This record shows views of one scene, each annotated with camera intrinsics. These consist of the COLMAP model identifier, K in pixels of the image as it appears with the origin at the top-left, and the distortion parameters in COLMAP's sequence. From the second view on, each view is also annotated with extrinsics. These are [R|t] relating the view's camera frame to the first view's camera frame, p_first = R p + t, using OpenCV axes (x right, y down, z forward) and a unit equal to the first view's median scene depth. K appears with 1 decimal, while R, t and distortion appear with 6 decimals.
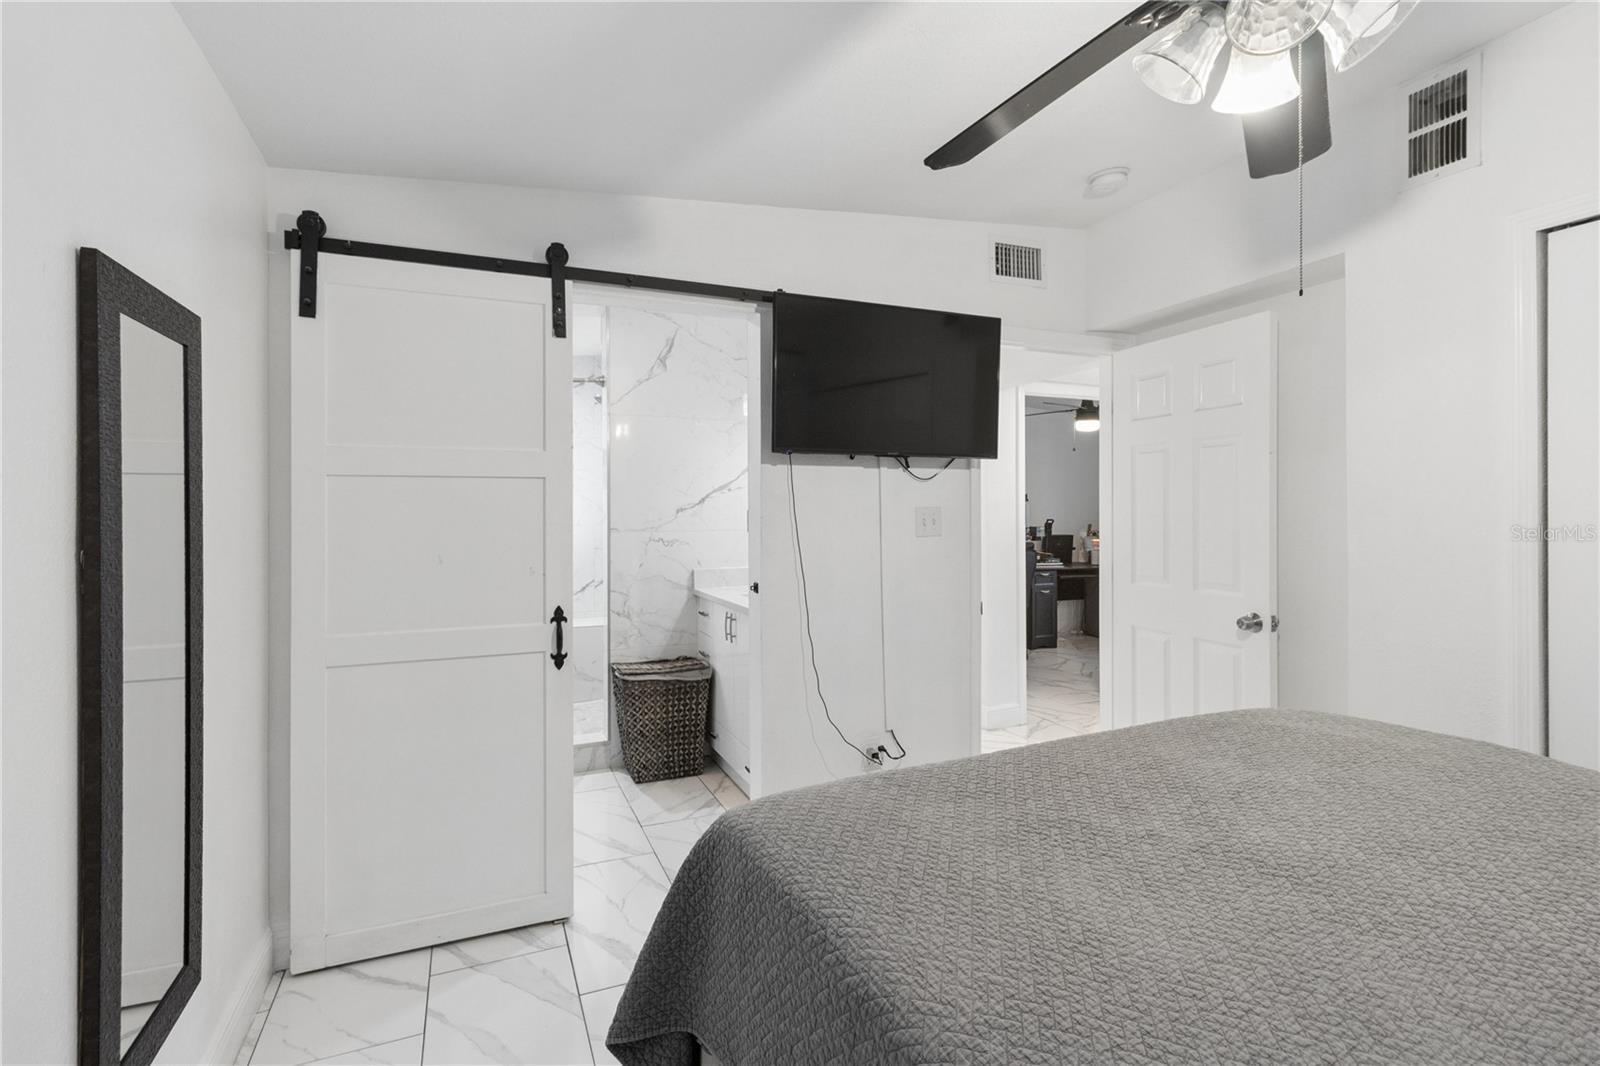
lens RADIAL K [[744.2, 0, 800.0], [0, 744.2, 515.6], [0, 0, 1]] dist [0.000351, -0.000195]
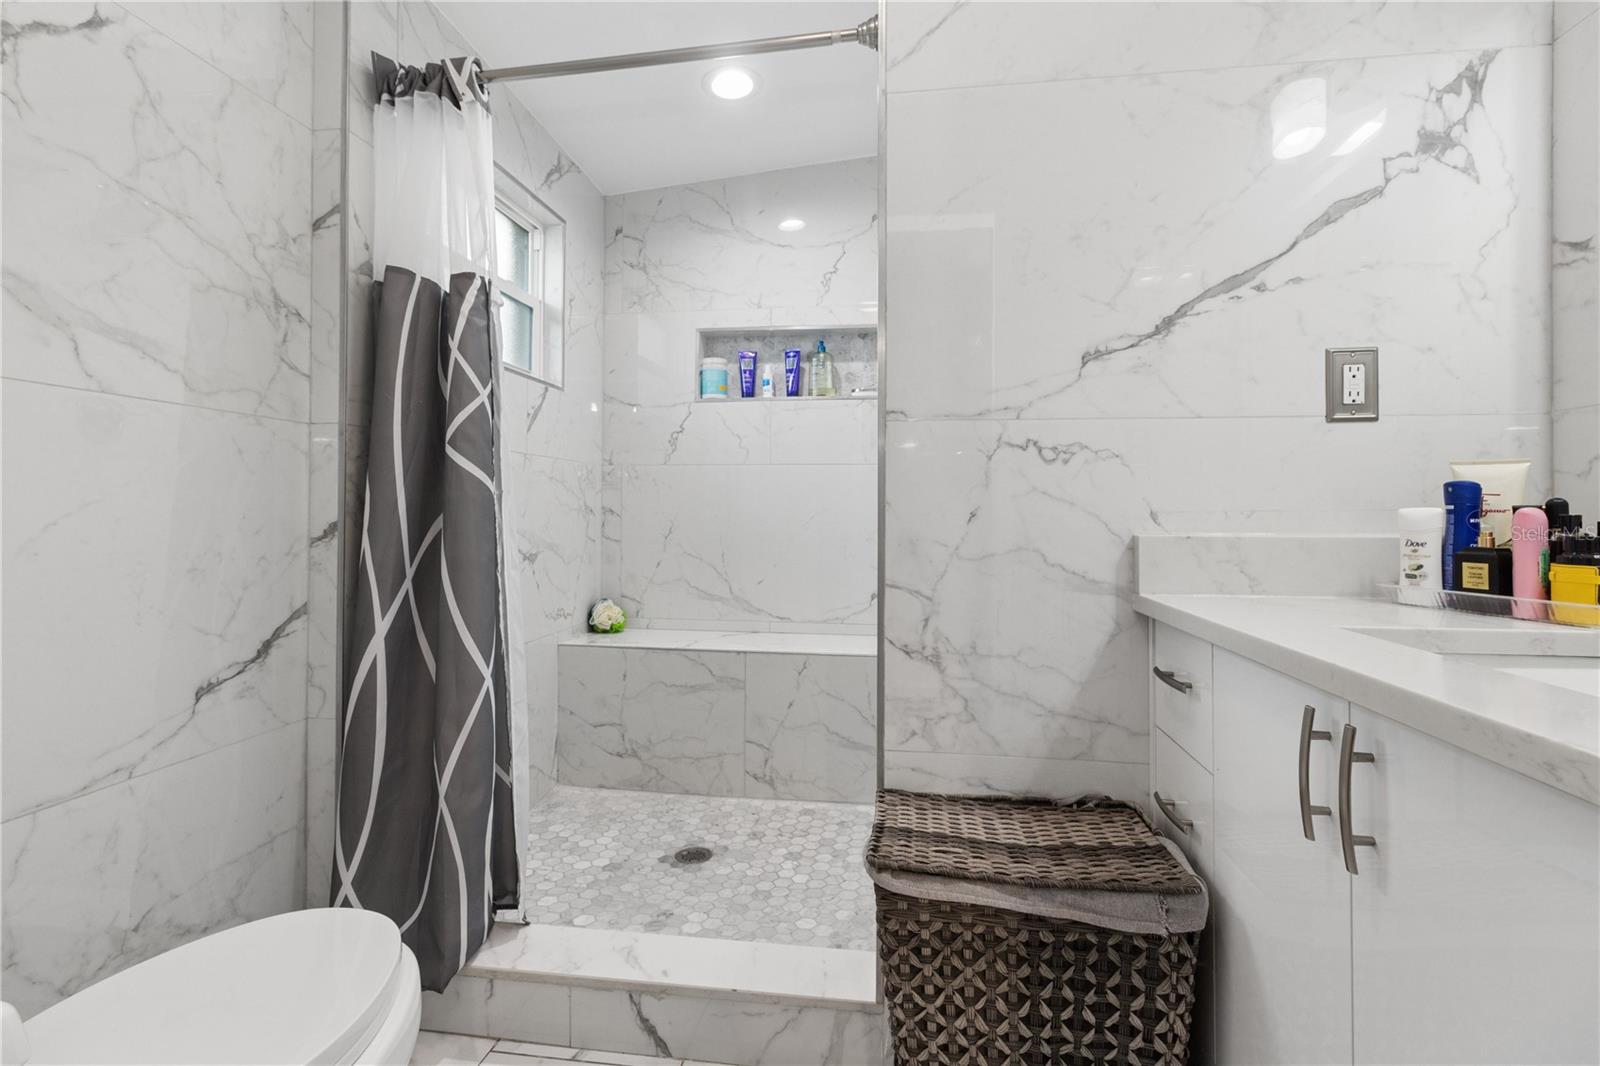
lens RADIAL K [[744.2, 0, 800.0], [0, 744.2, 515.6], [0, 0, 1]] dist [0.000351, -0.000195]
pose [[0.846736, 0.004125, -0.531997, -0.097458], [-0.005420, 0.999985, -0.000874, 0.067235], [0.531986, 0.003624, 0.846745, 0.667418]]
